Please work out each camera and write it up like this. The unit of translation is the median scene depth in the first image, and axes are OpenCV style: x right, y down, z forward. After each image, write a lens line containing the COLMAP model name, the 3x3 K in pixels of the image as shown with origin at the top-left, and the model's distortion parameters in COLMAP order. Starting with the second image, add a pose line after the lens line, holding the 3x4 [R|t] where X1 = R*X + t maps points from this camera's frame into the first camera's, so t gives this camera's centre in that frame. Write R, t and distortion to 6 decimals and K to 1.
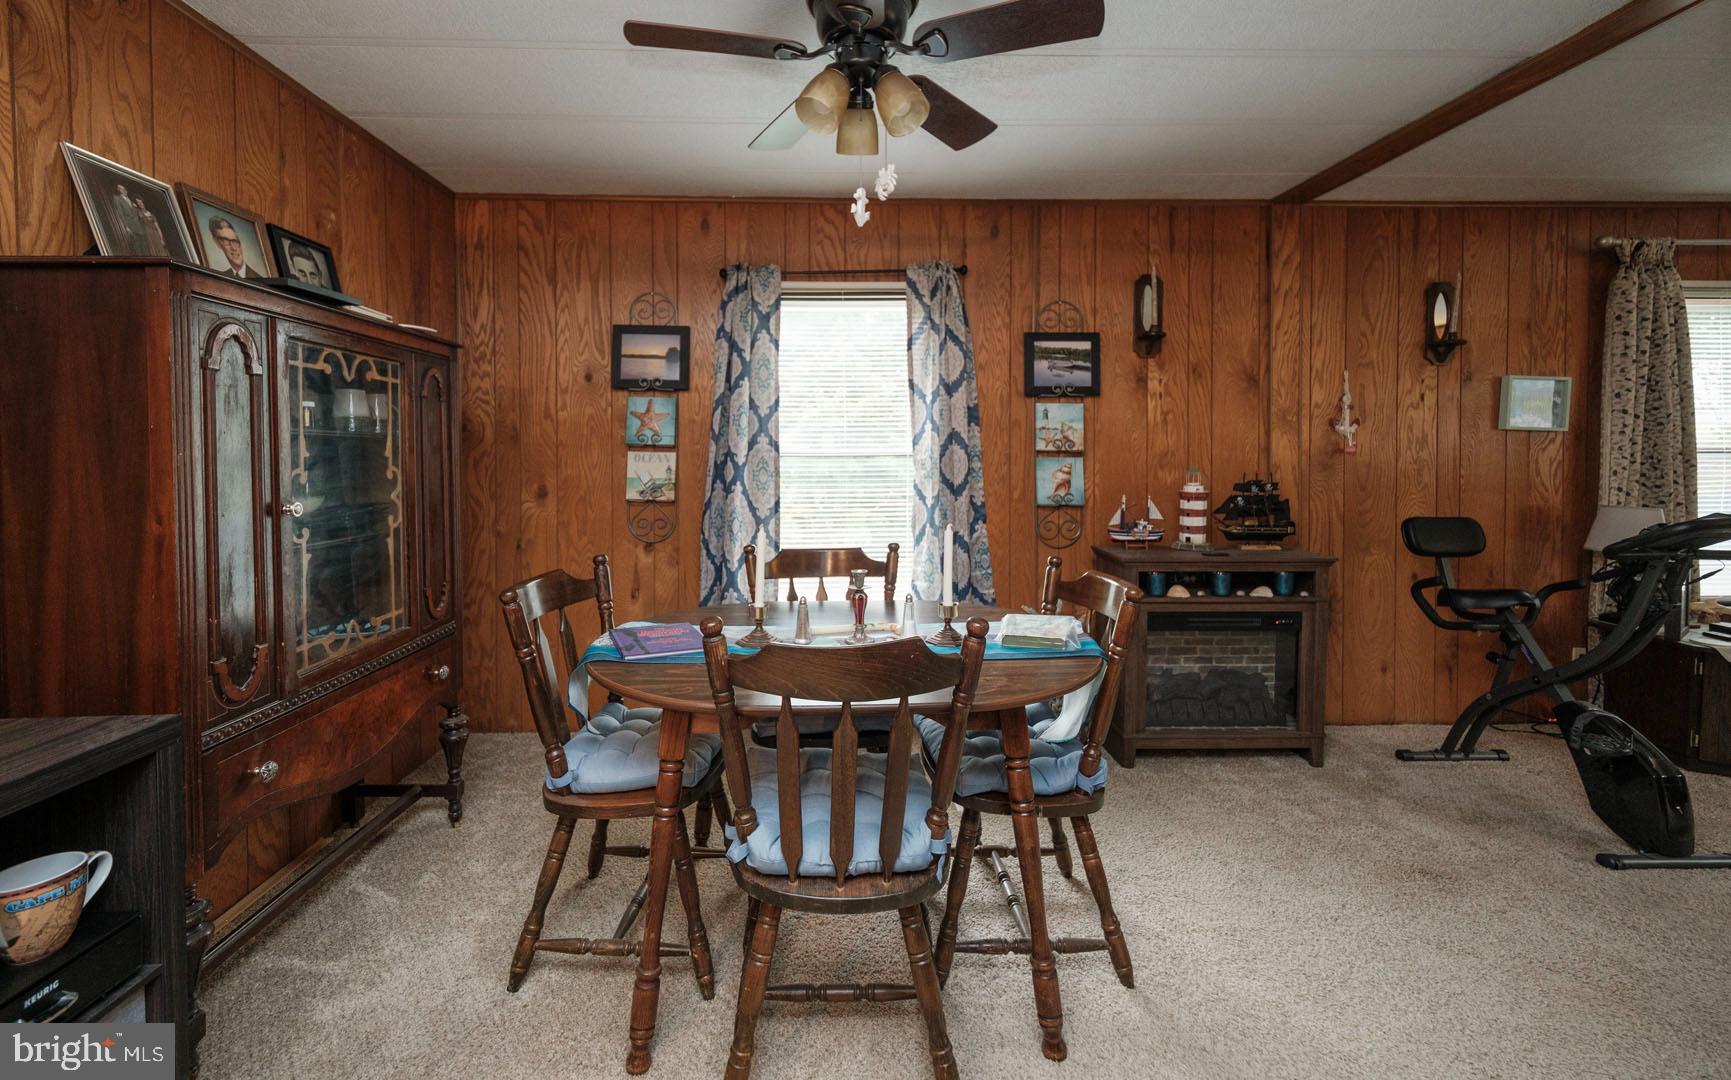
lens RADIAL K [[674.7, 0, 862.3], [0, 674.7, 471.6], [0, 0, 1]] dist [0.002664, -0.000055]
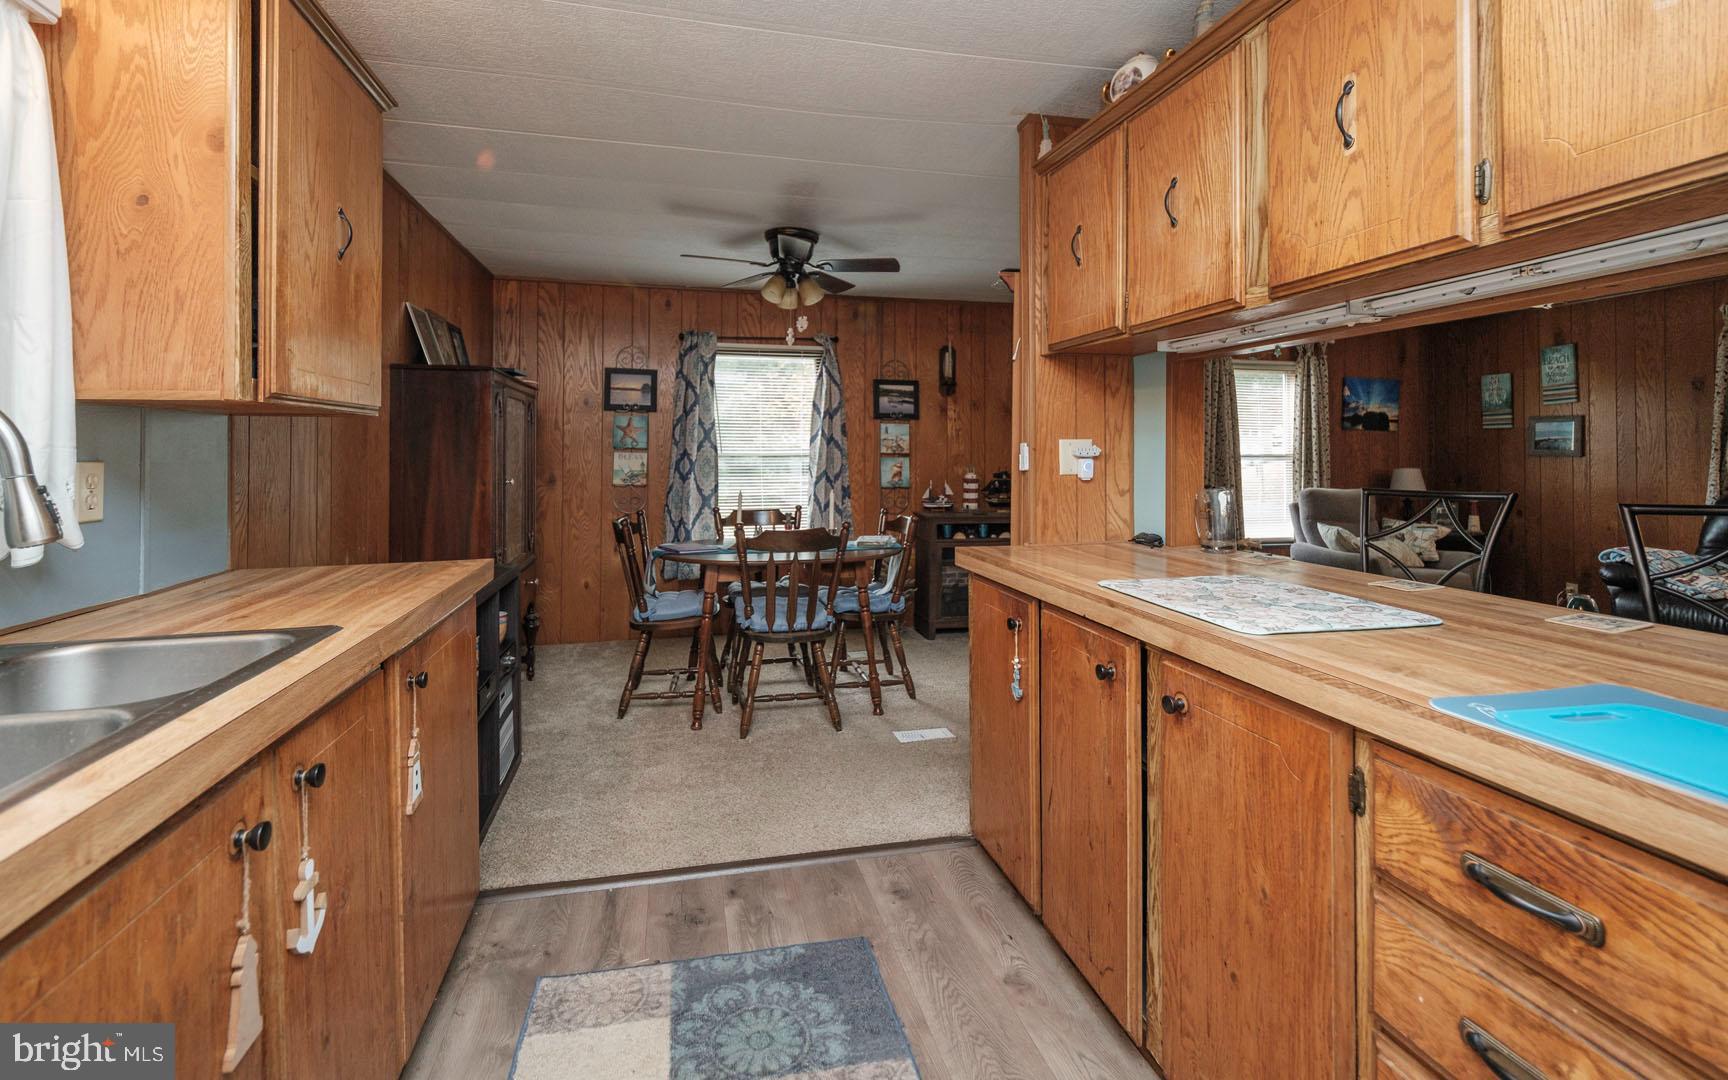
lens RADIAL K [[713.4, 0, 862.9], [0, 713.4, 449.5], [0, 0, 1]] dist [0.001181, 0.000044]
pose [[0.980078, 0.006605, 0.198503, -0.120779], [-0.000760, 0.999564, -0.029506, 0.010548], [-0.198612, 0.028767, 0.979656, -0.658190]]
